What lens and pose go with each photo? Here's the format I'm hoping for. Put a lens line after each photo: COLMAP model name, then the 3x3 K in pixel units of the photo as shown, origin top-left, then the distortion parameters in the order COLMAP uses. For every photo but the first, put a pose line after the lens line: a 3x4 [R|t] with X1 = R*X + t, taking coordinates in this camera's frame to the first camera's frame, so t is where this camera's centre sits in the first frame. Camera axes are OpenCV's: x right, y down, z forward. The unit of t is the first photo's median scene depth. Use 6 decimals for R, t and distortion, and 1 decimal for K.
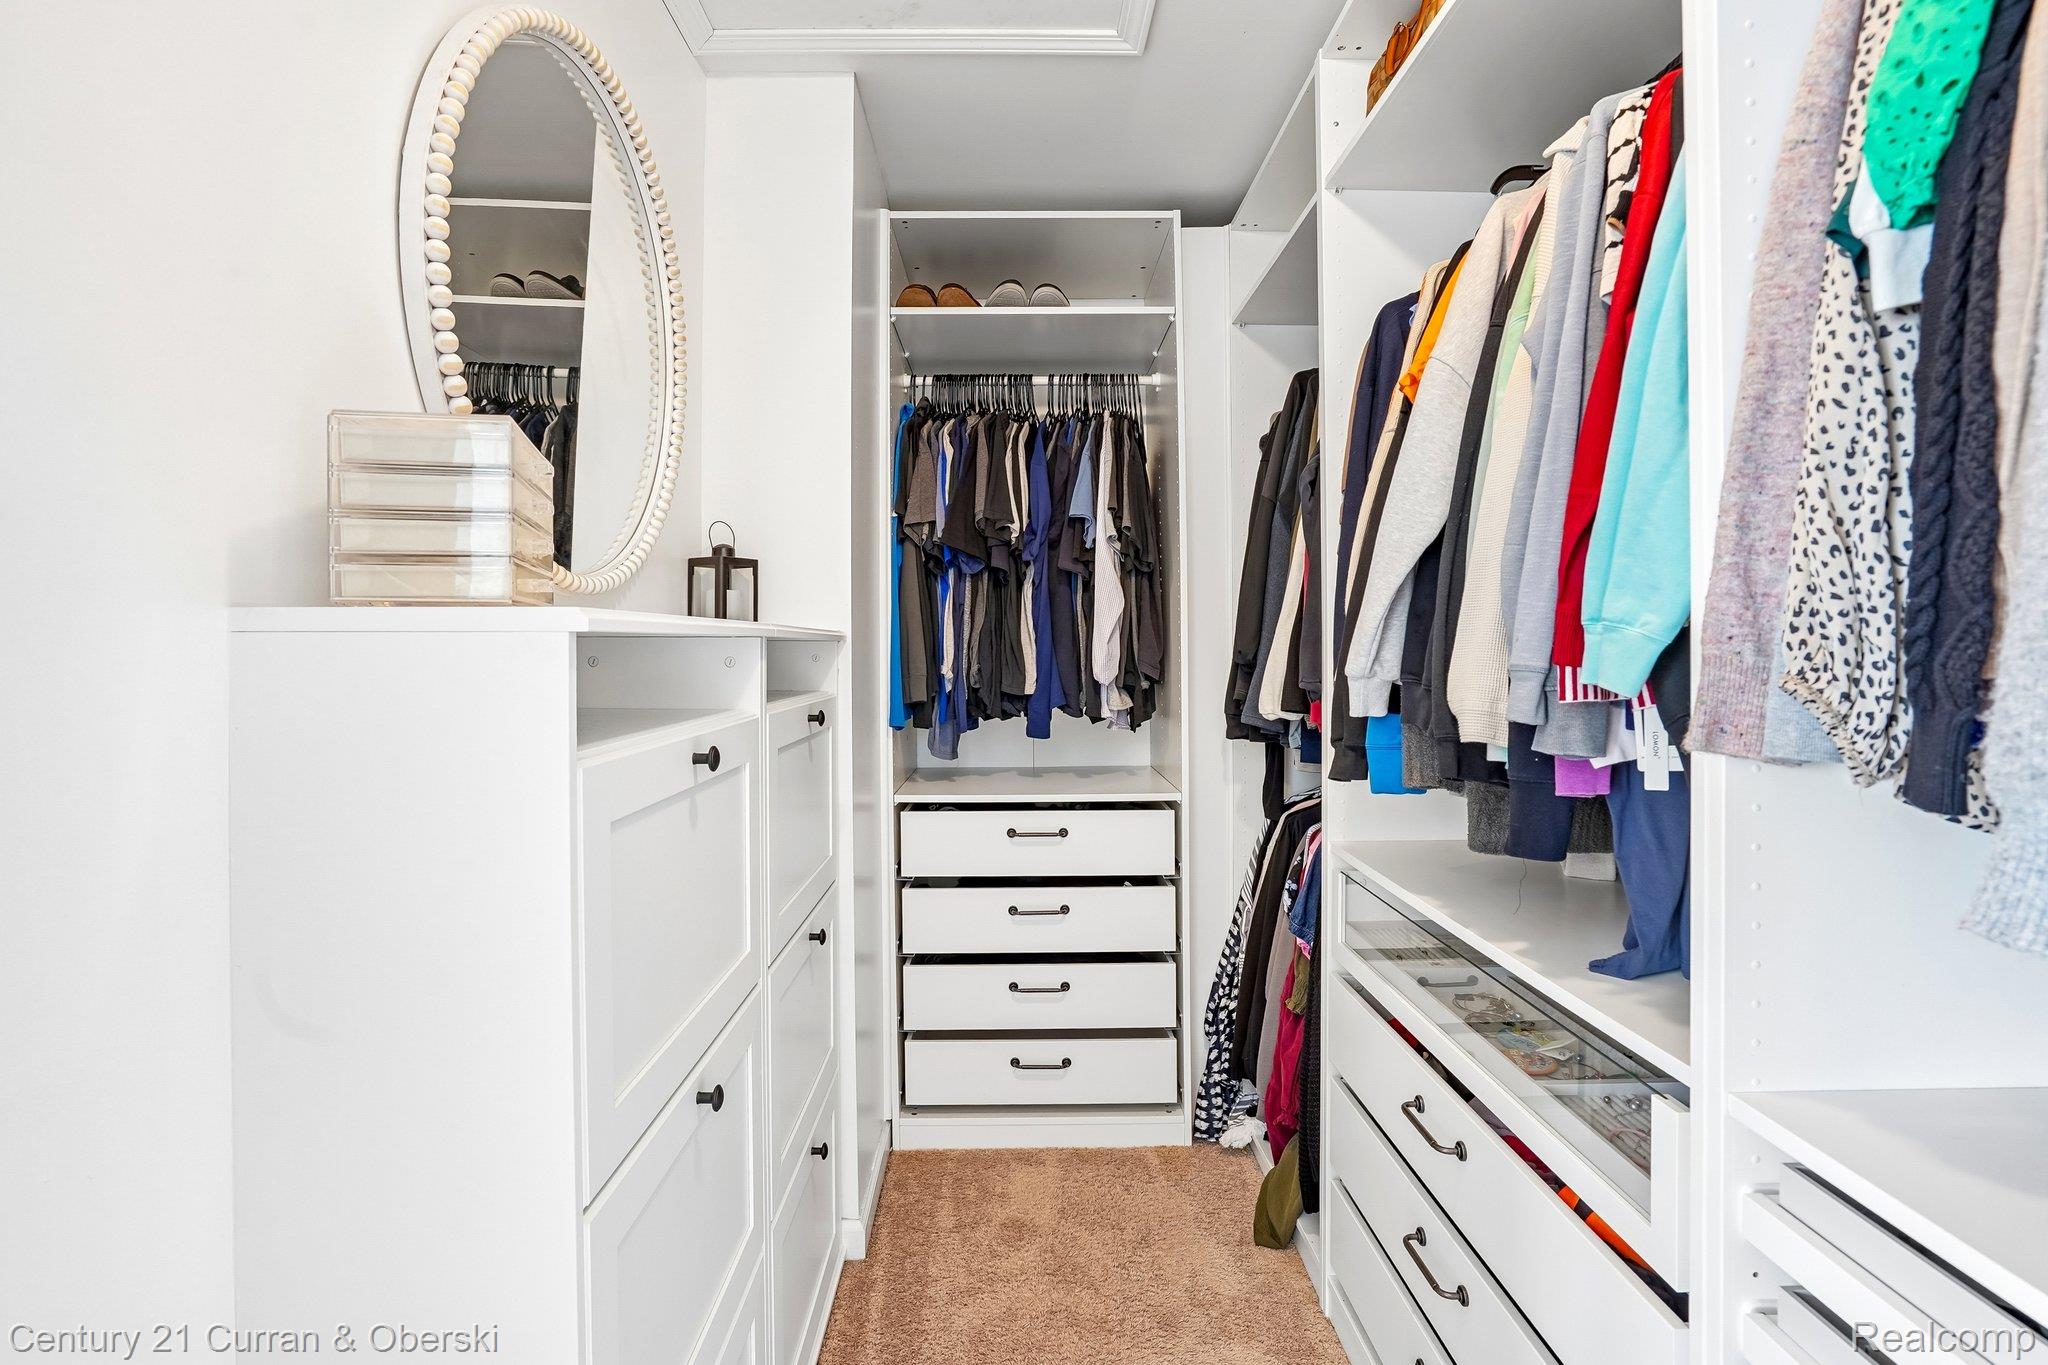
lens RADIAL K [[974.4, 0, 1026.0], [0, 974.4, 688.2], [0, 0, 1]] dist [-0.025423, 0.004285]
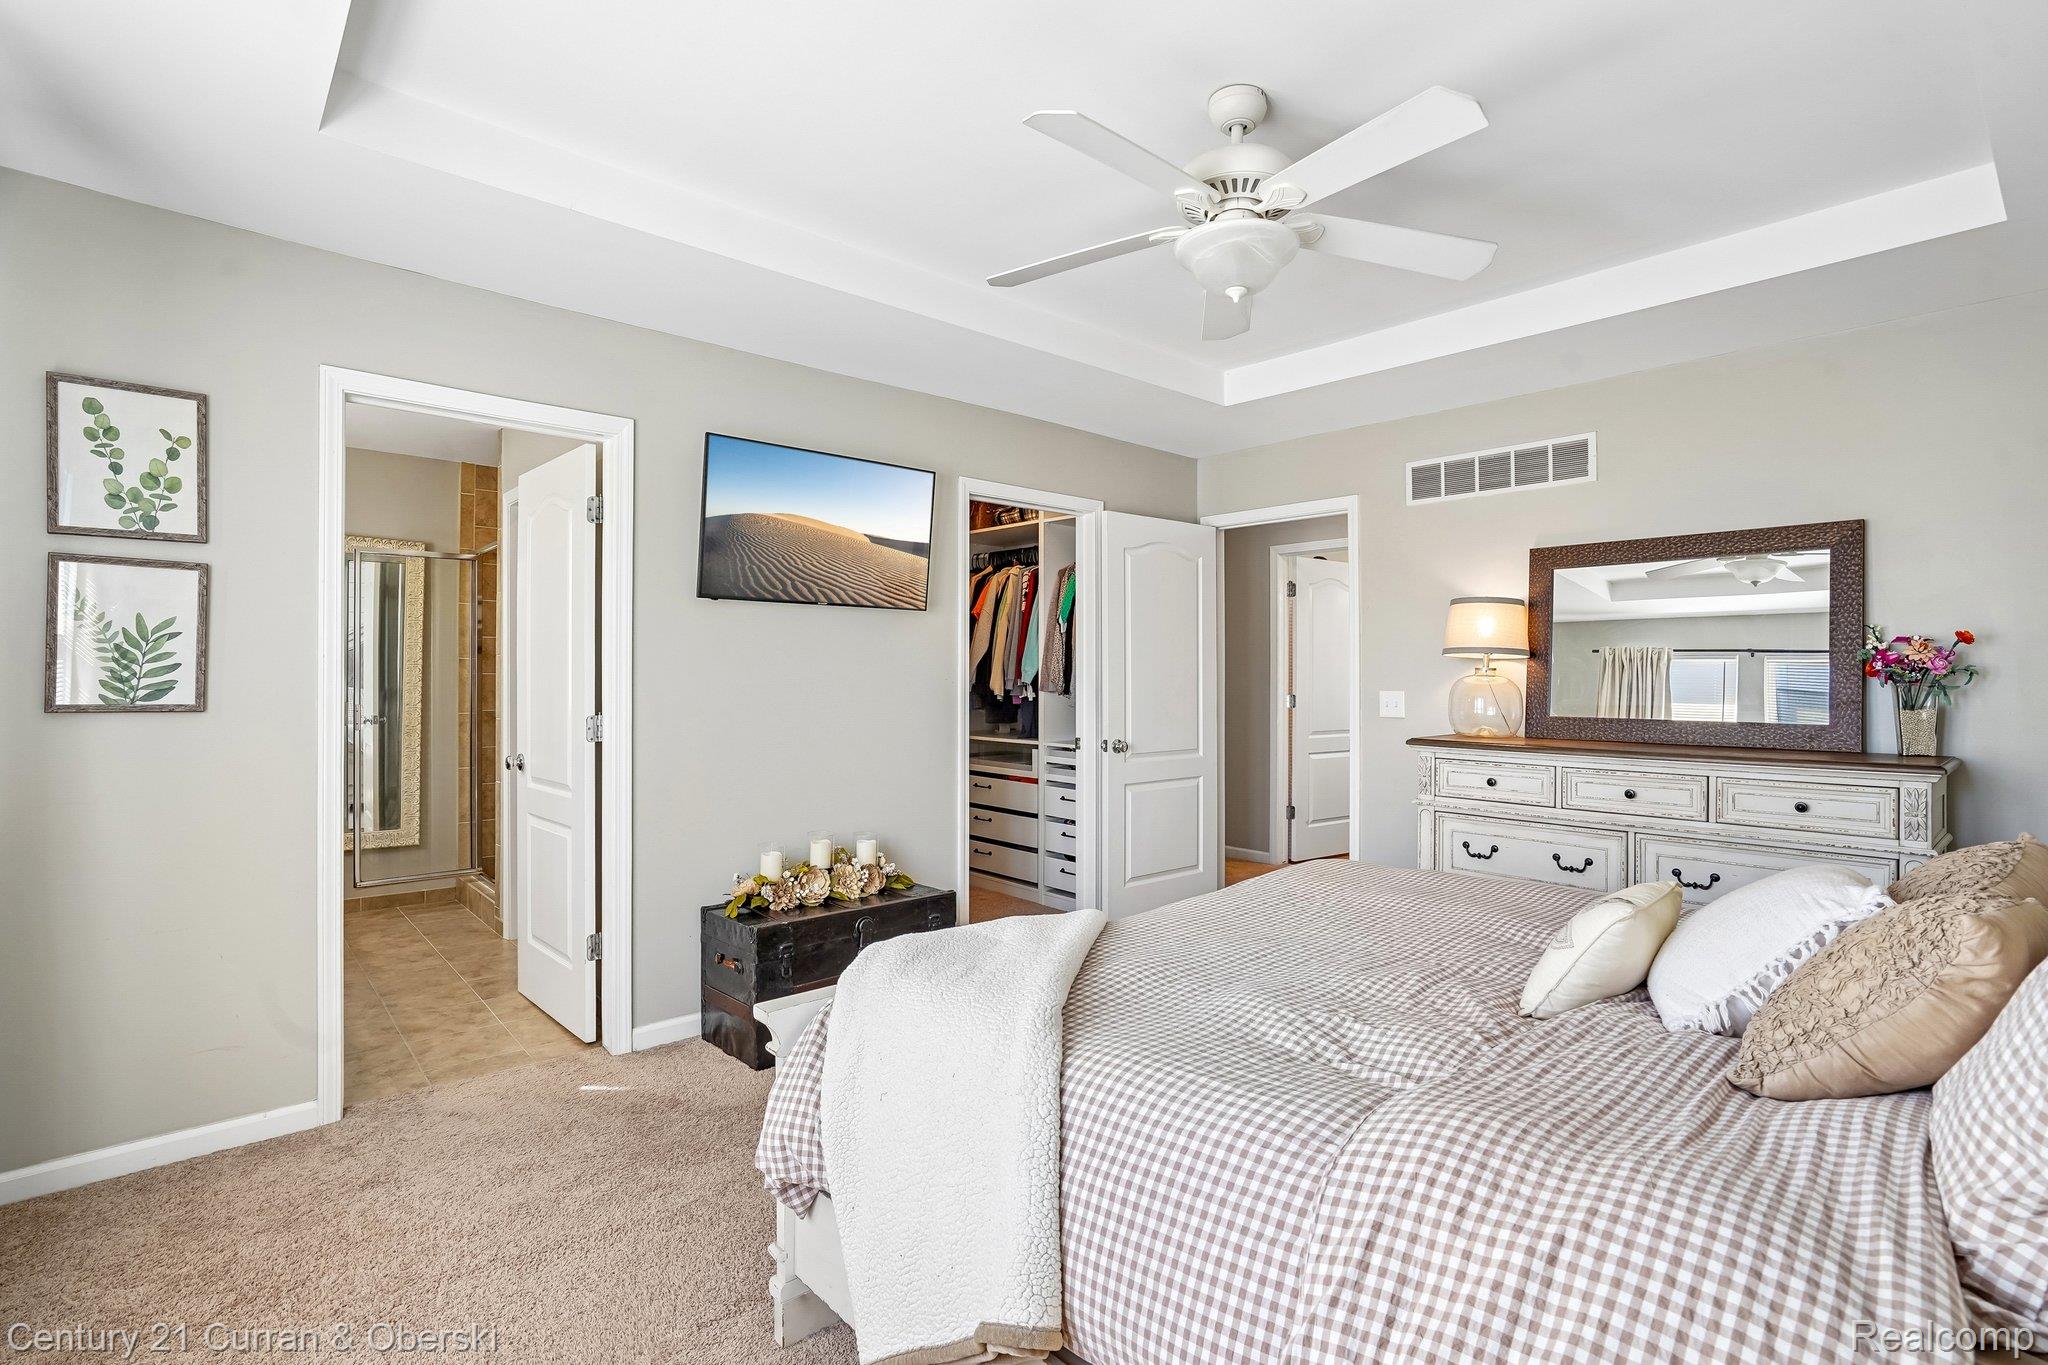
lens RADIAL K [[974.4, 0, 1029.4], [0, 974.4, 675.7], [0, 0, 1]] dist [-0.025423, 0.004285]
pose [[0.755076, -0.000559, 0.655637, -3.381975], [-0.002602, 0.999989, 0.003849, -0.068861], [-0.655632, -0.004612, 0.755066, -3.613209]]
